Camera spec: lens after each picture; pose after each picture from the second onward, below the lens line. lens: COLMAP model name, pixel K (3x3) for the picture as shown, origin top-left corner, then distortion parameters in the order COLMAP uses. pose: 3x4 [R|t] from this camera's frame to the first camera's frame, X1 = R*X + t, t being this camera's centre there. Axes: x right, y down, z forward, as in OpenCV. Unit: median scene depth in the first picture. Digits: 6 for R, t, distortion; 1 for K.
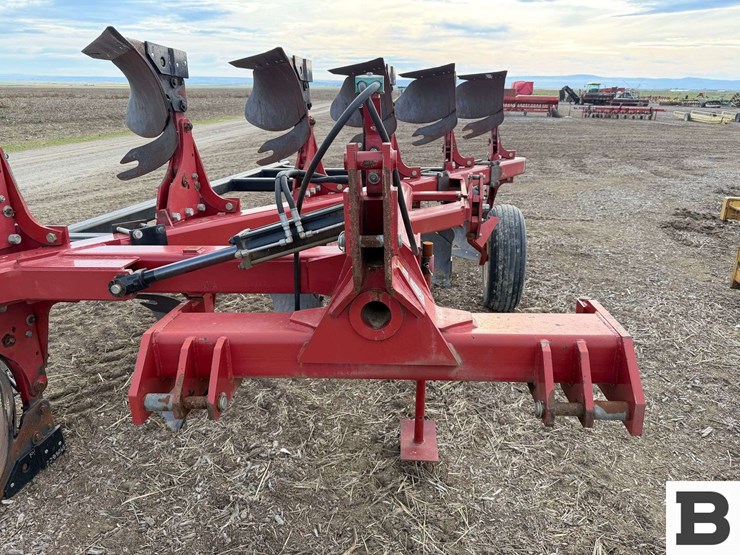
lens RADIAL K [[532.7, 0, 370.0], [0, 532.7, 277.5], [0, 0, 1]] dist [-0.000541, -0.002433]
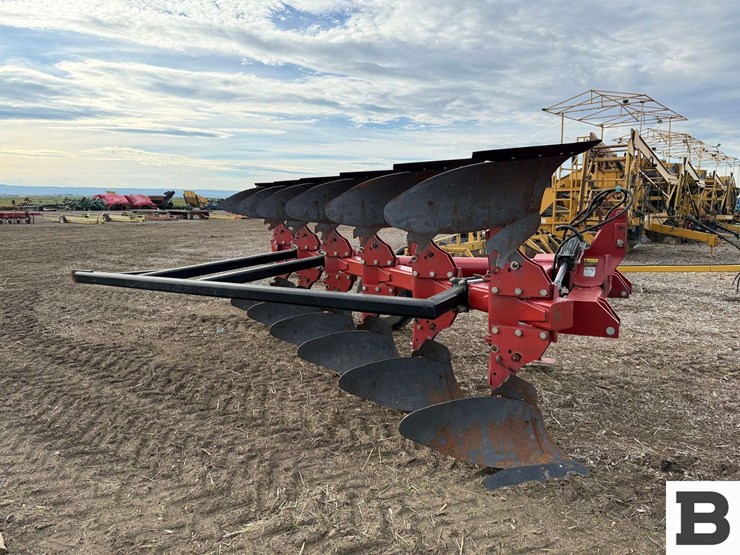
lens RADIAL K [[534.3, 0, 373.4], [0, 534.3, 278.1], [0, 0, 1]] dist [0.052003, -0.064945]
pose [[0.389438, -0.140896, 0.910212, -1.113831], [0.307542, 0.951405, 0.015689, -0.116558], [-0.868191, 0.273819, 0.413845, 0.352218]]
